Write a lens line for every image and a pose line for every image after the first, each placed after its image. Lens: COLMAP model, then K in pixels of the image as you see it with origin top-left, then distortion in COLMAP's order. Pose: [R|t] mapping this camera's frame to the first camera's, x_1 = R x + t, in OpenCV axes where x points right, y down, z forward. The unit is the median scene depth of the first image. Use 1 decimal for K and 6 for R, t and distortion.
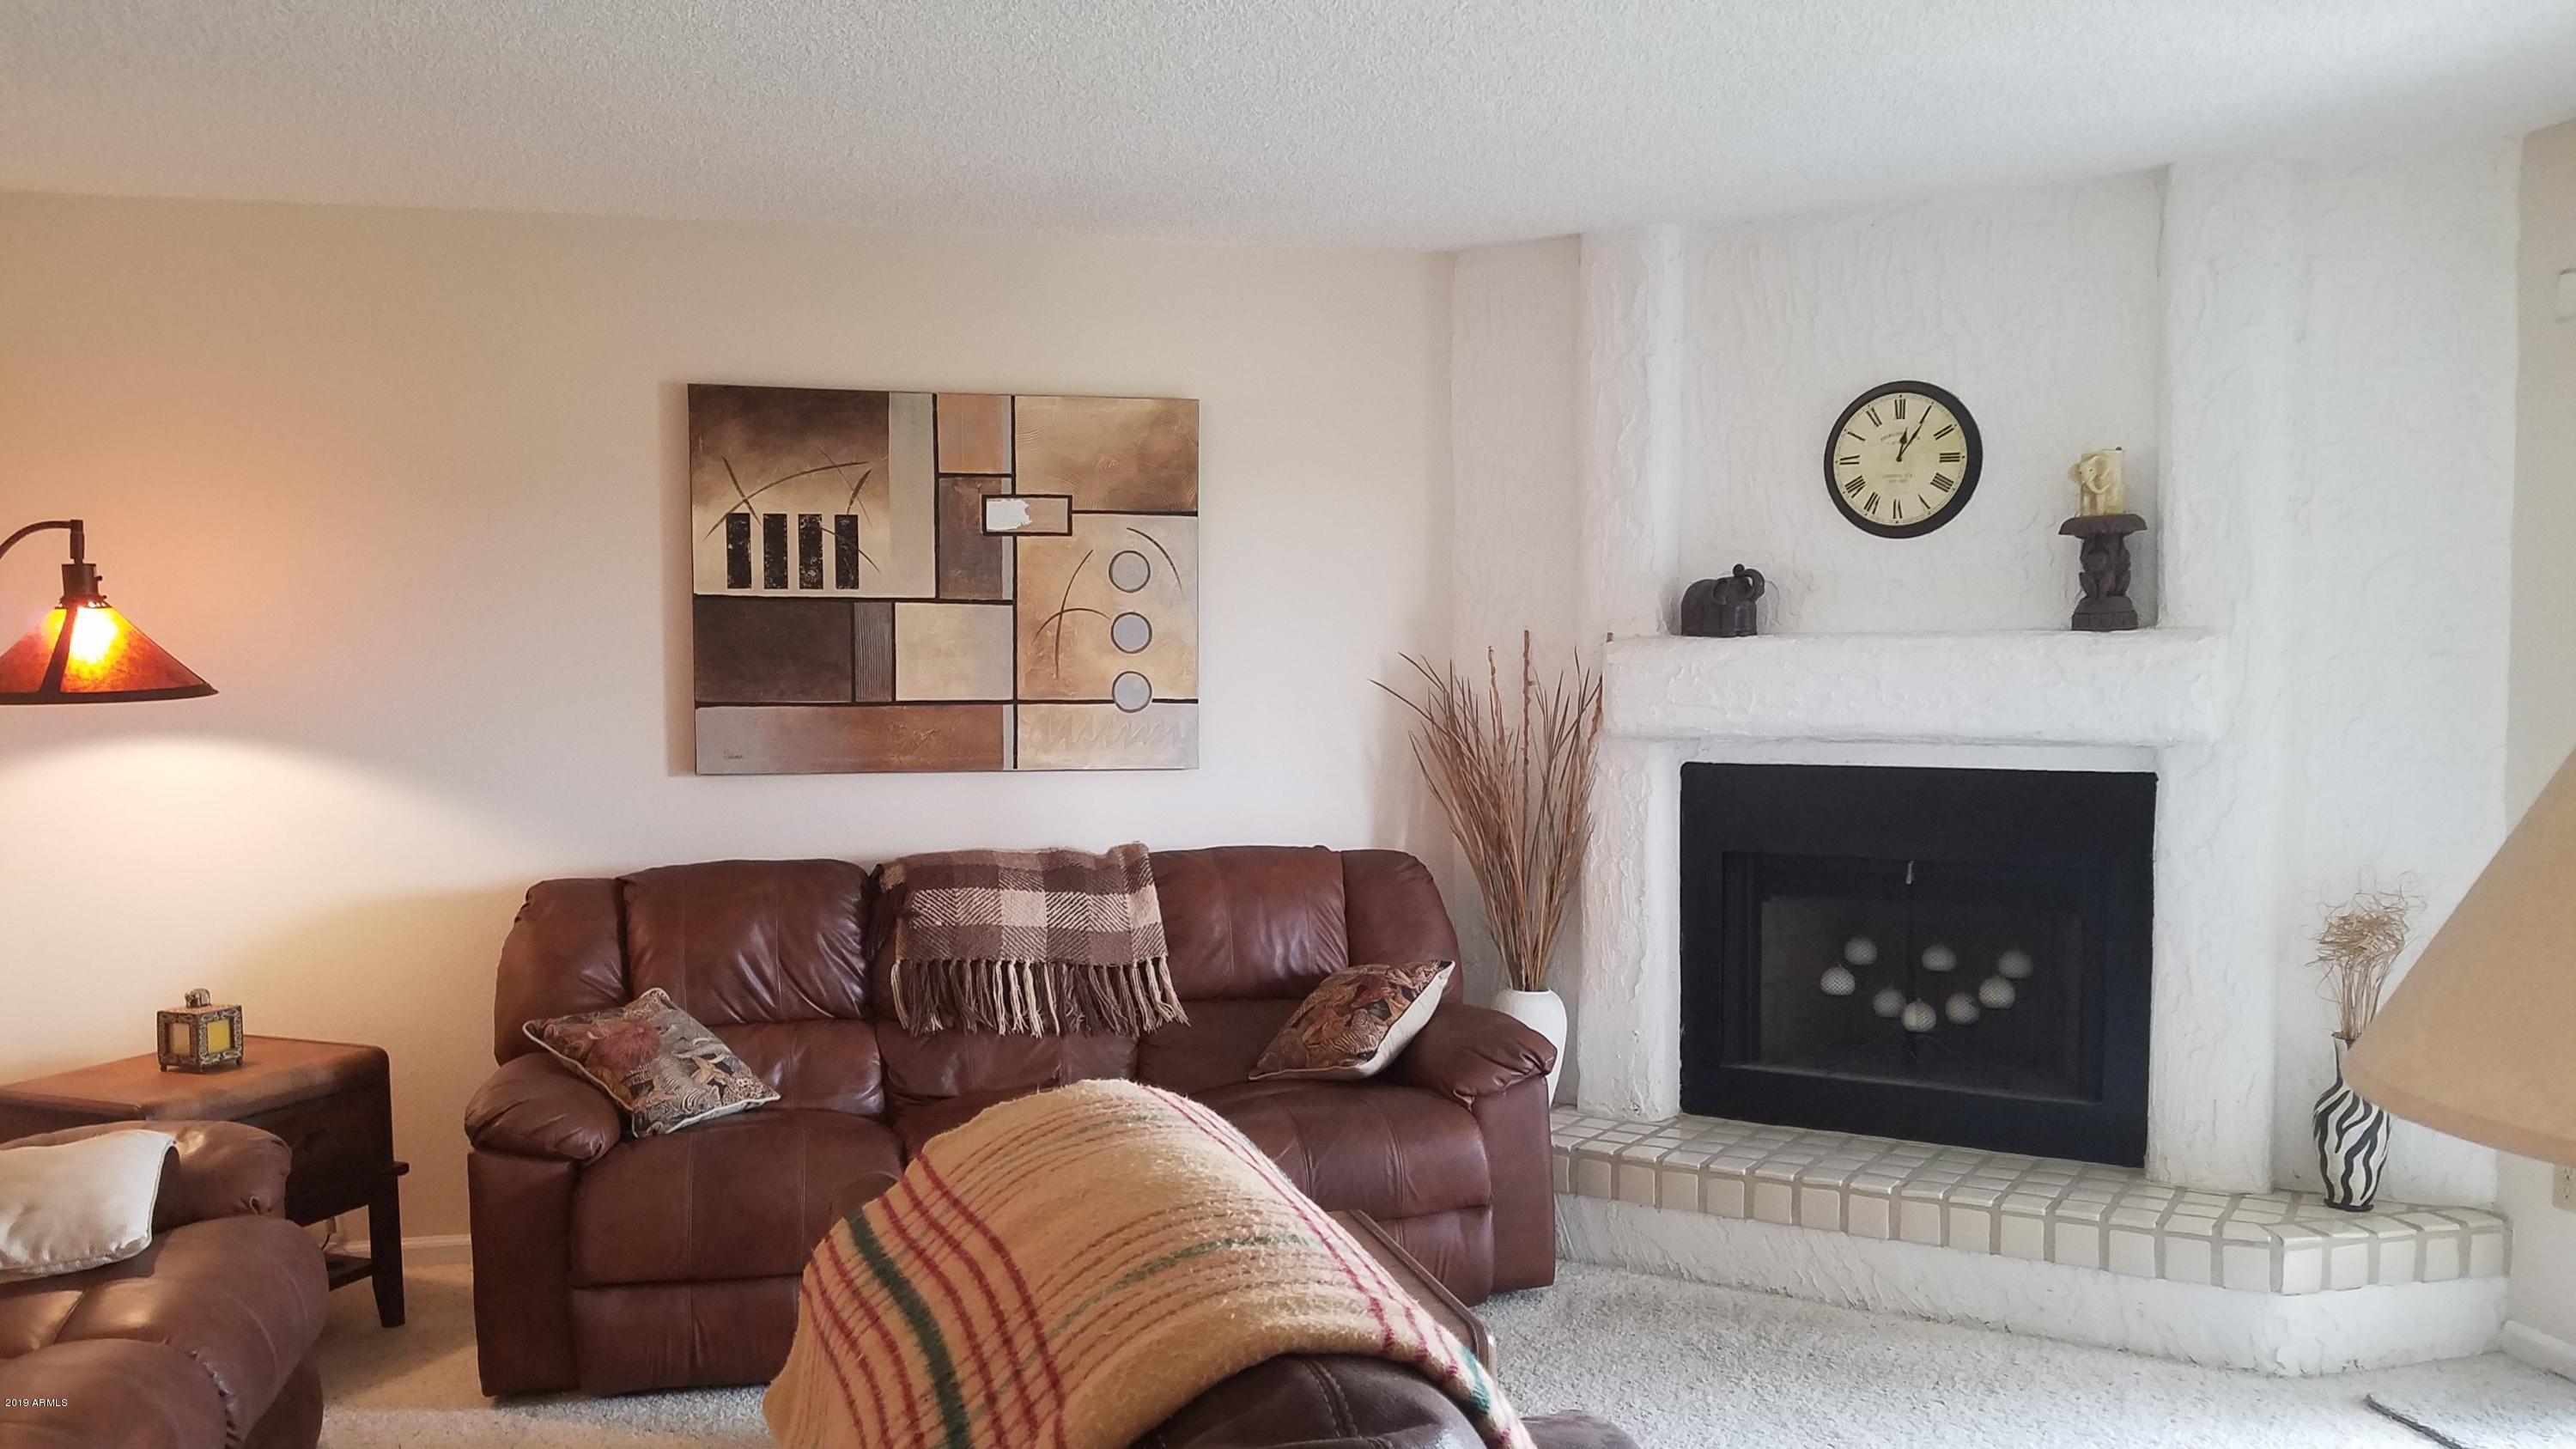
lens RADIAL K [[2015.5, 0, 1271.0], [0, 2015.5, 796.1], [0, 0, 1]] dist [-0.002308, -0.002676]
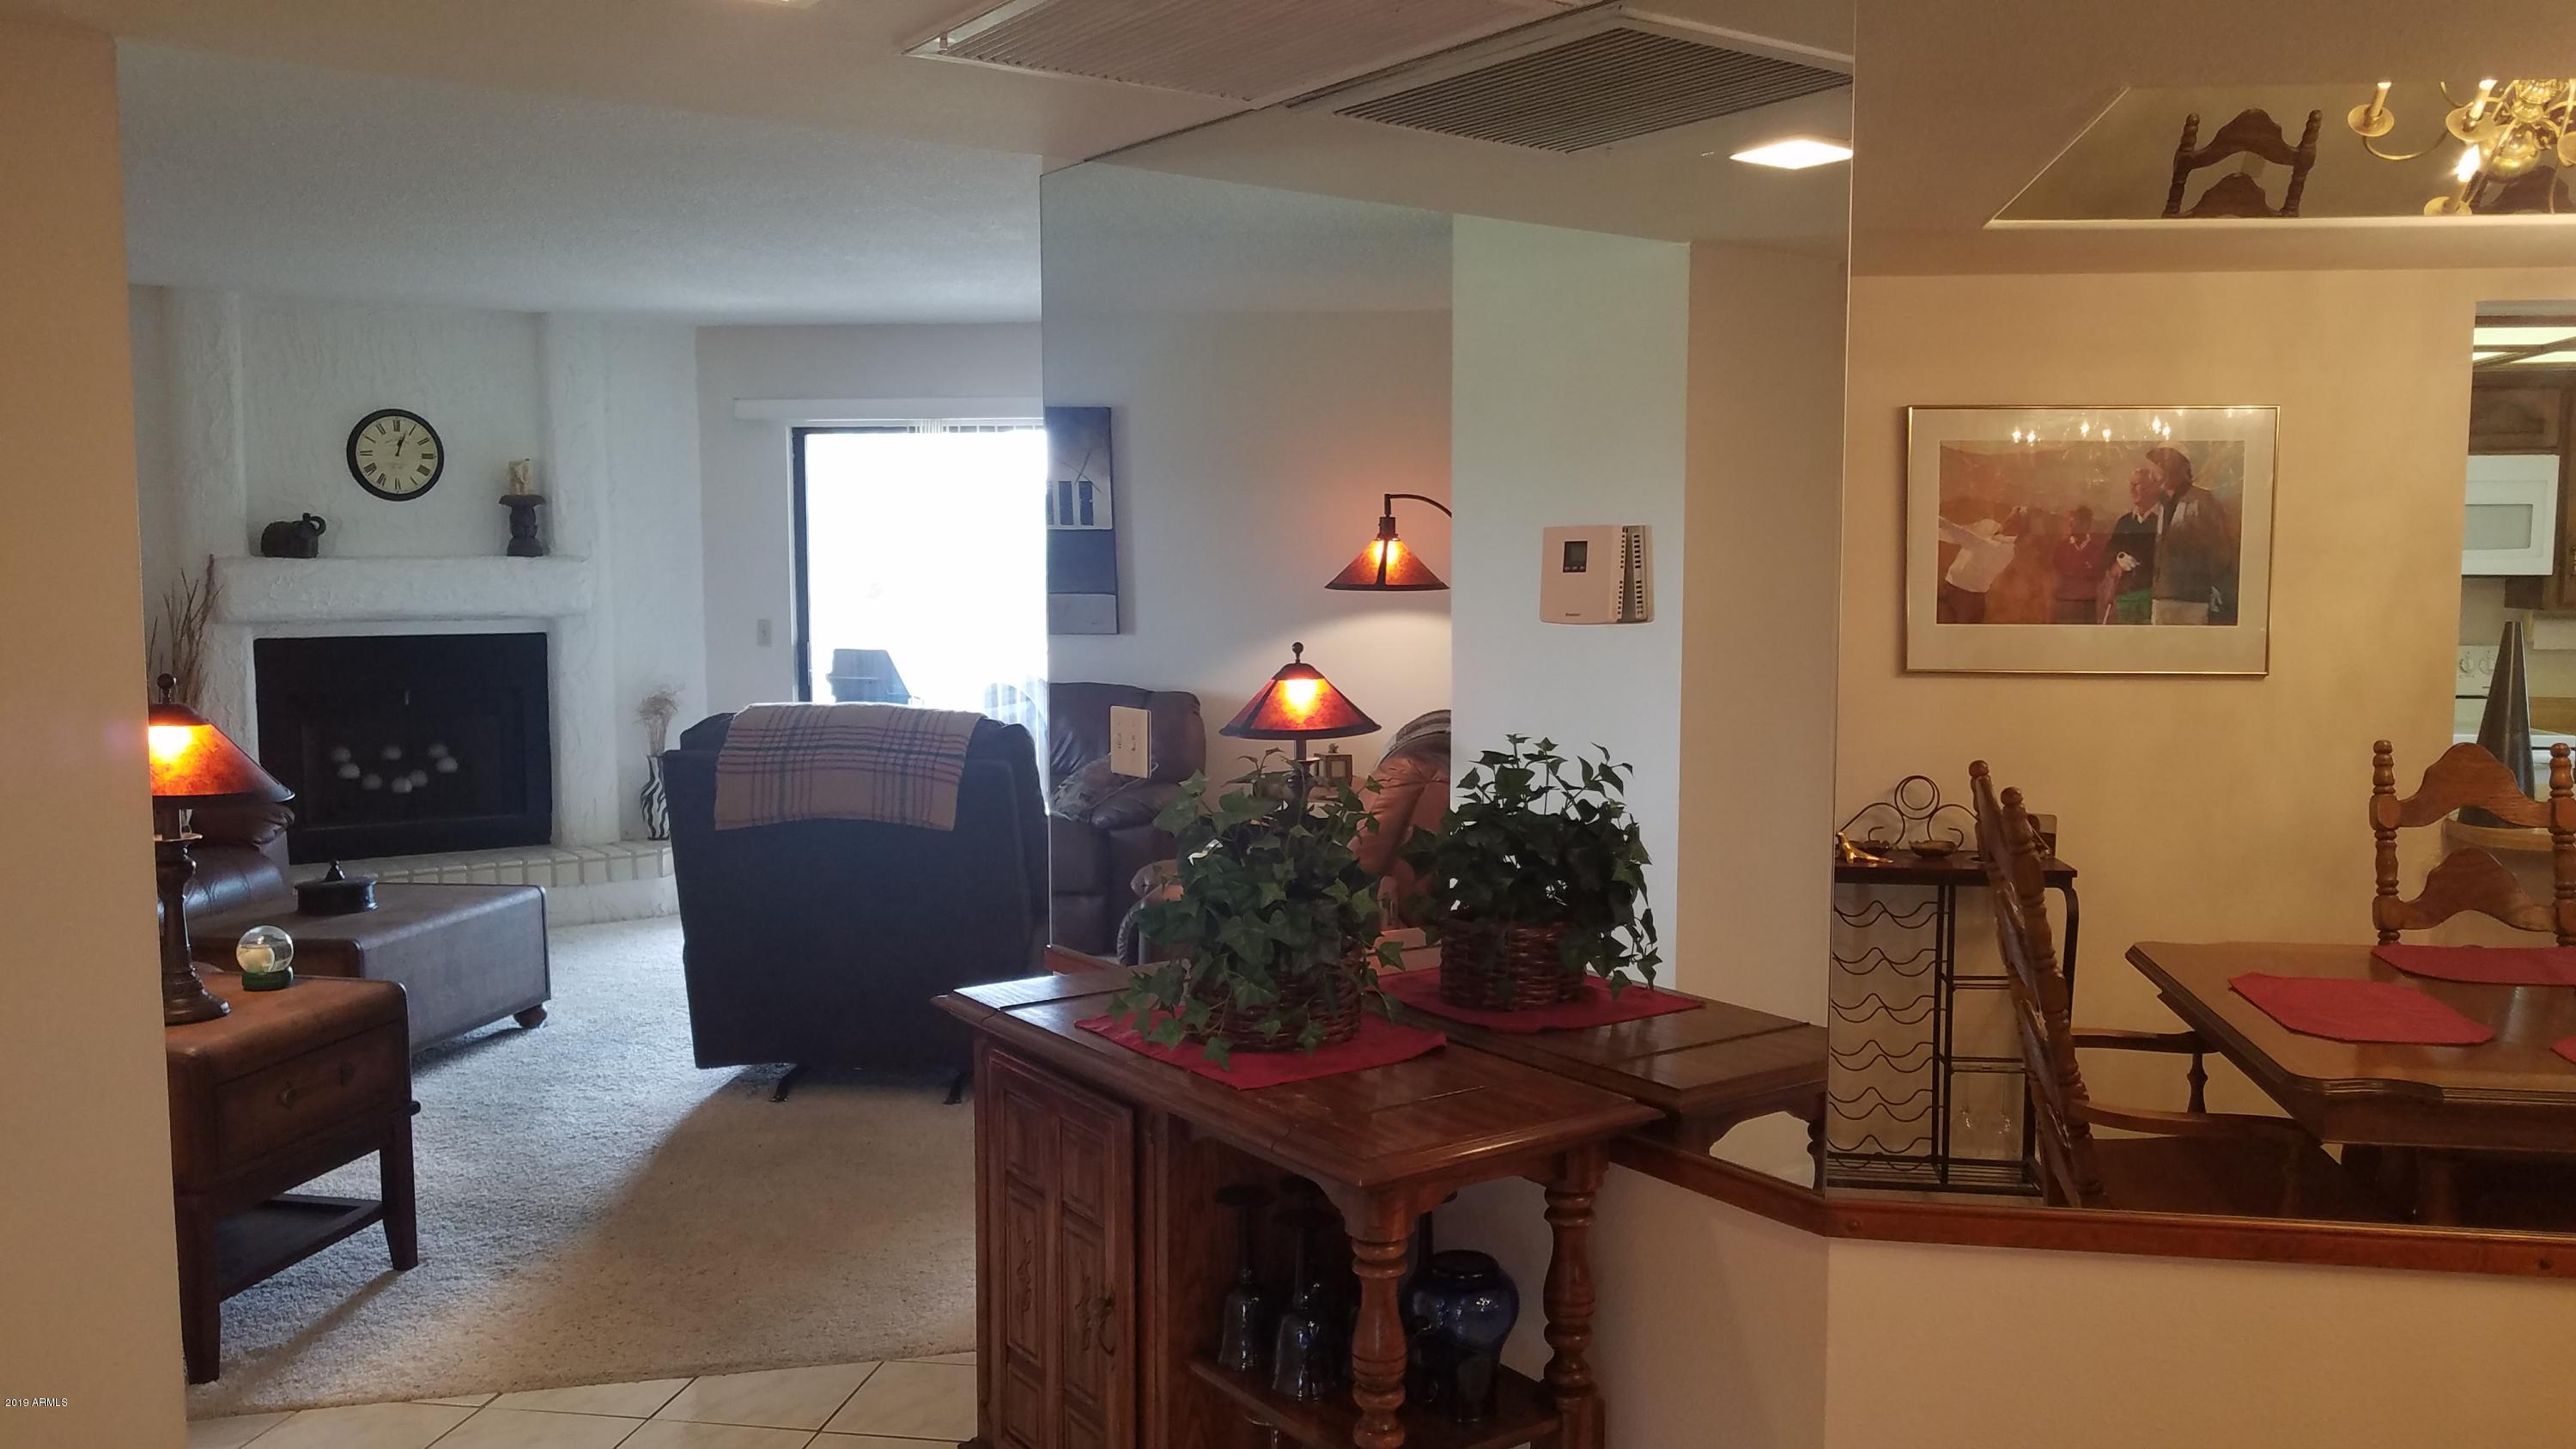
lens RADIAL K [[2015.5, 0, 1300.6], [0, 2015.5, 747.4], [0, 0, 1]] dist [-0.002308, -0.002676]
pose [[0.388314, -0.079484, 0.918093, -0.989502], [0.063401, 0.996217, 0.059432, 0.027588], [-0.919344, 0.035130, 0.391884, -0.370188]]
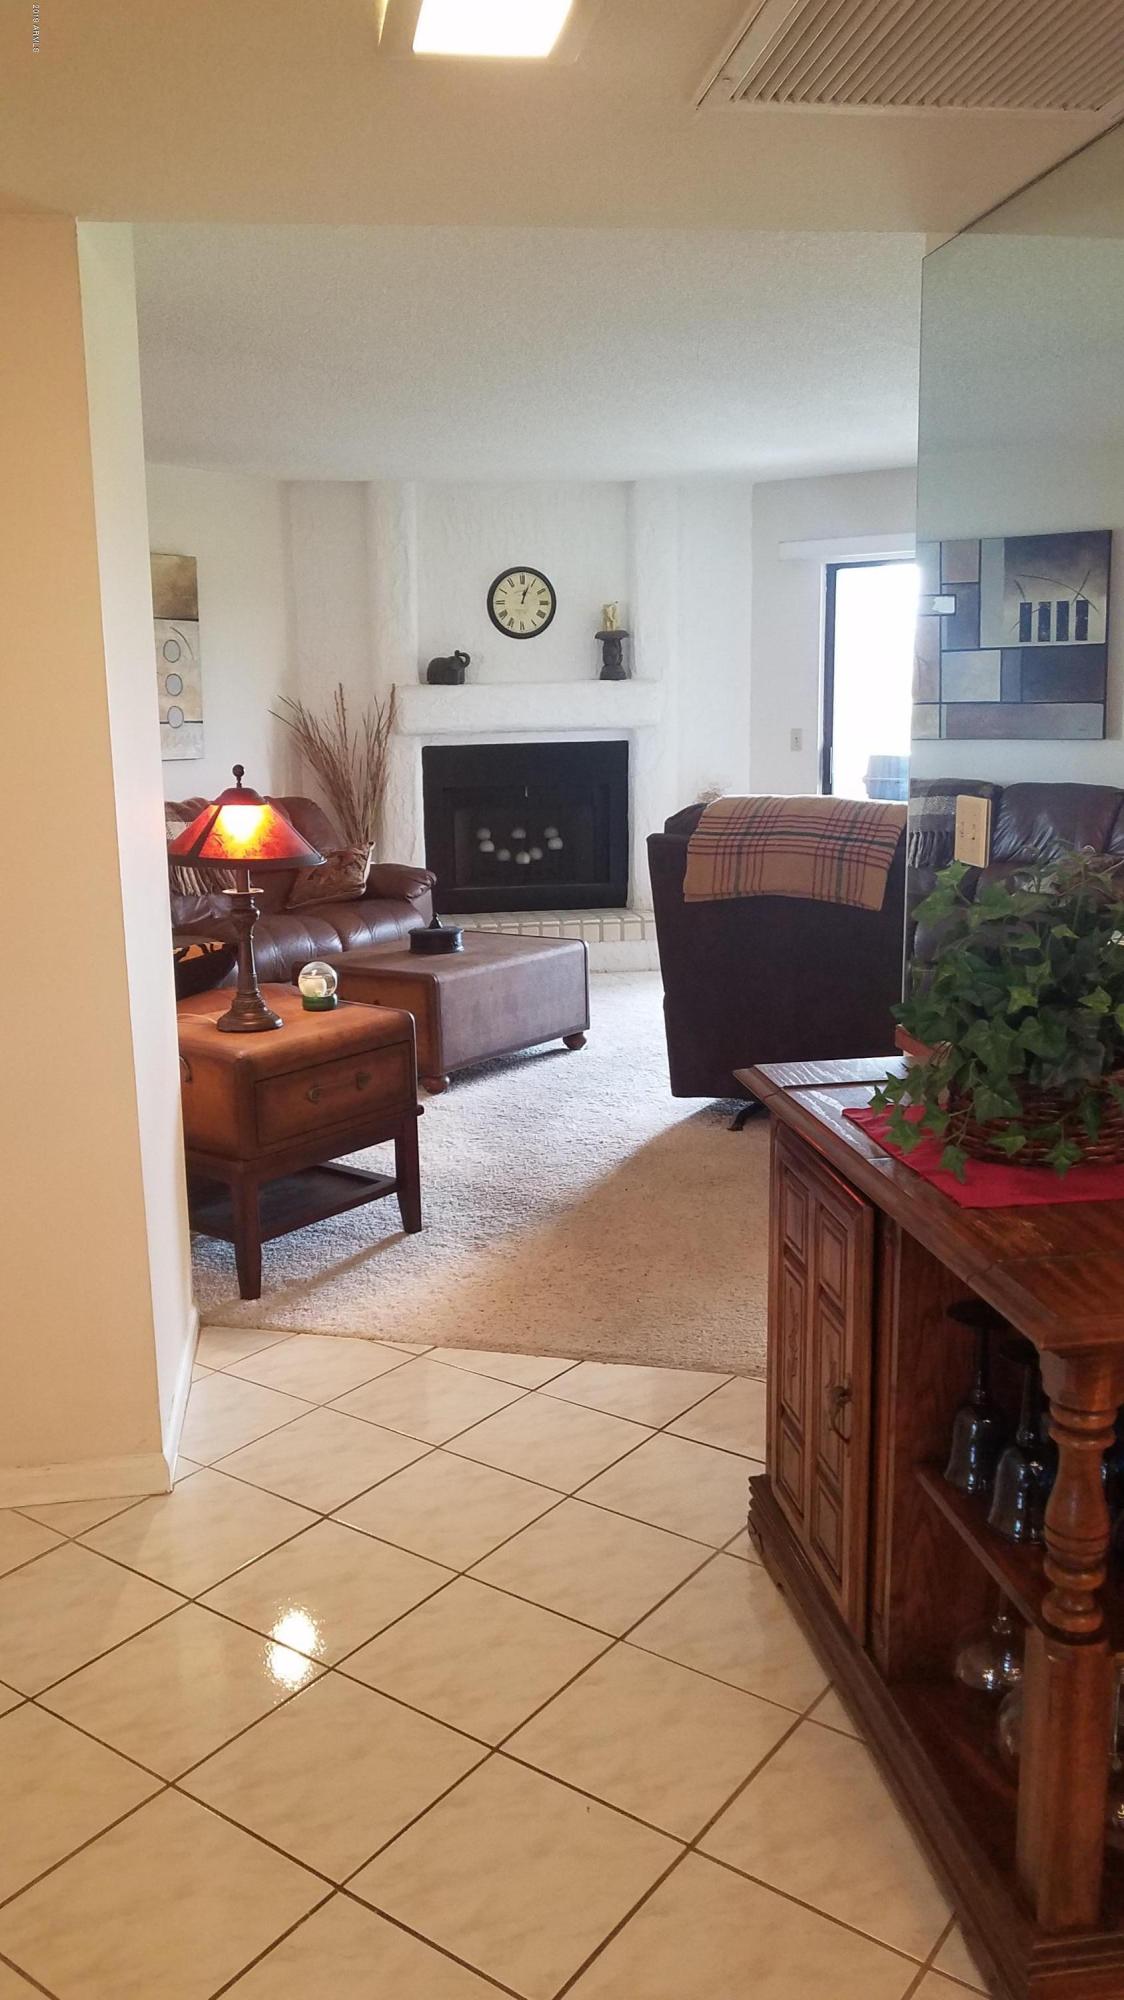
lens RADIAL K [[1564.6, 0, 501.9], [0, 1564.6, 1022.5], [0, 0, 1]] dist [-0.002308, -0.002676]
pose [[0.777953, -0.137324, 0.613132, -0.837248], [0.060949, 0.987715, 0.143888, 0.041072], [-0.625360, -0.074568, 0.776766, -0.366559]]
